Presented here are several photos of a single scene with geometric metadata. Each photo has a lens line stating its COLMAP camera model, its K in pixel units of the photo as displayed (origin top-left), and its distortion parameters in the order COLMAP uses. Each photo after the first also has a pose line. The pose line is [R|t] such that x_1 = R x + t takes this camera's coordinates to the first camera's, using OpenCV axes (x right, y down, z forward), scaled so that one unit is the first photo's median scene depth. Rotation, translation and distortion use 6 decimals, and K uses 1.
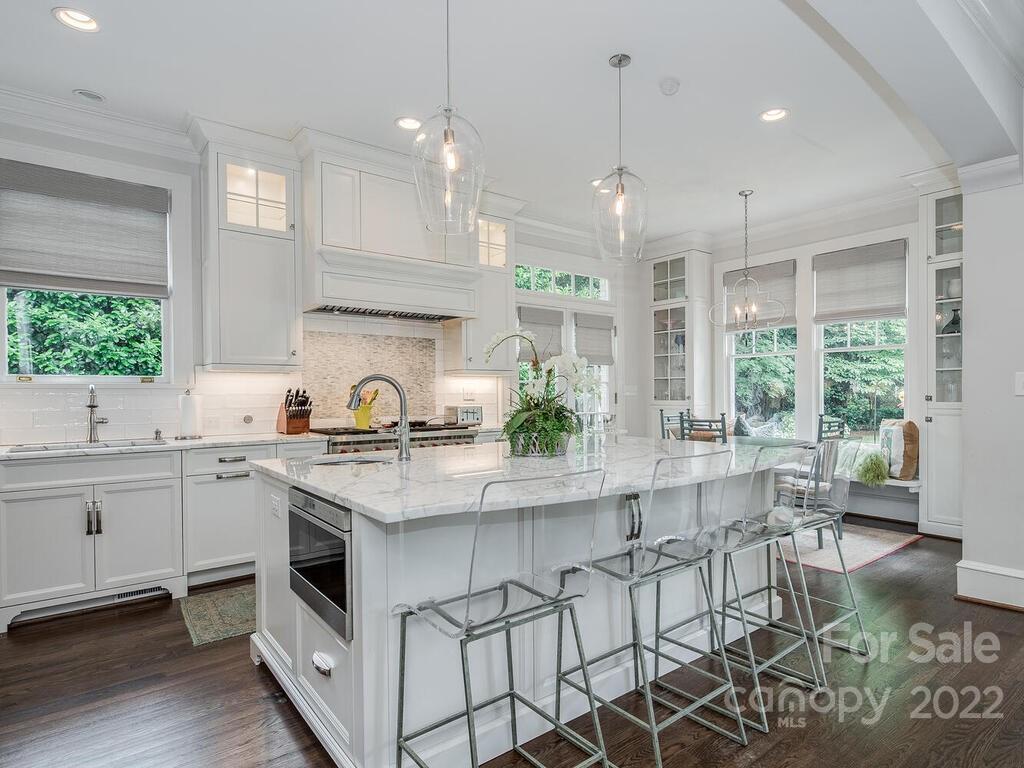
lens RADIAL K [[590.0, 0, 518.4], [0, 590.0, 393.1], [0, 0, 1]] dist [-0.018973, 0.002931]
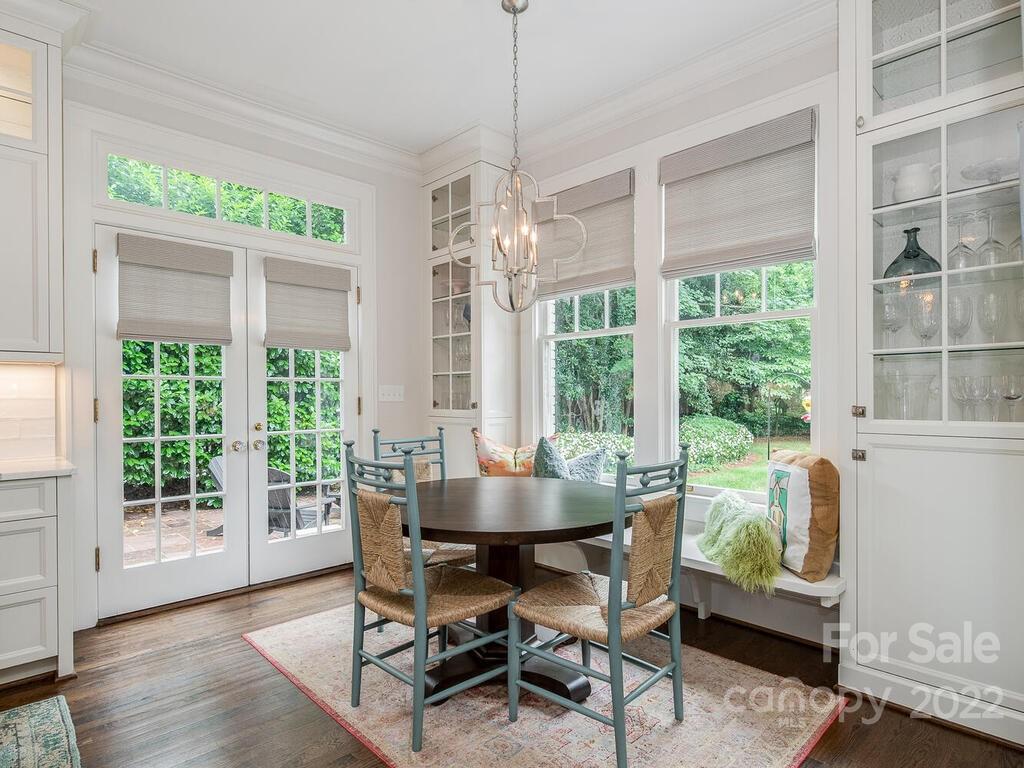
lens RADIAL K [[590.0, 0, 503.7], [0, 590.0, 392.7], [0, 0, 1]] dist [-0.018973, 0.002931]
pose [[0.994958, 0.002854, 0.100252, 0.342032], [-0.002423, 0.999987, -0.004421, -0.003728], [-0.100264, 0.004156, 0.994952, 0.519898]]
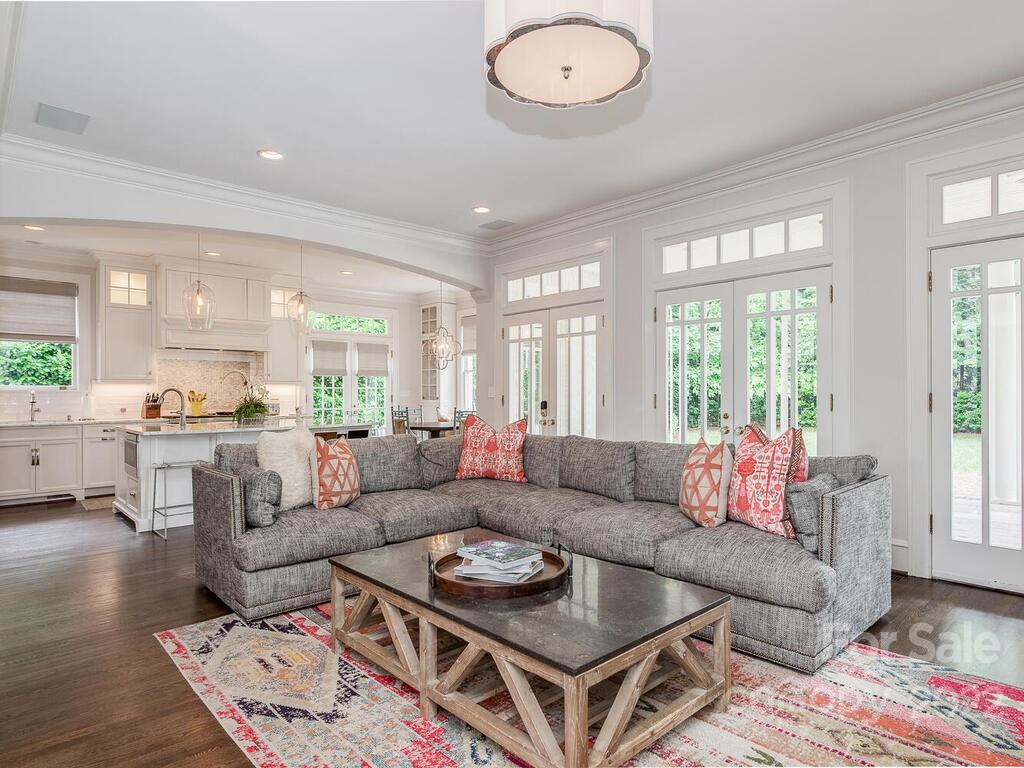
lens RADIAL K [[590.0, 0, 516.6], [0, 590.0, 386.2], [0, 0, 1]] dist [-0.018973, 0.002931]
pose [[0.993971, 0.004636, 0.109549, 0.429779], [-0.003455, 0.999934, -0.010970, -0.009914], [-0.109593, 0.010526, 0.993921, -0.724573]]
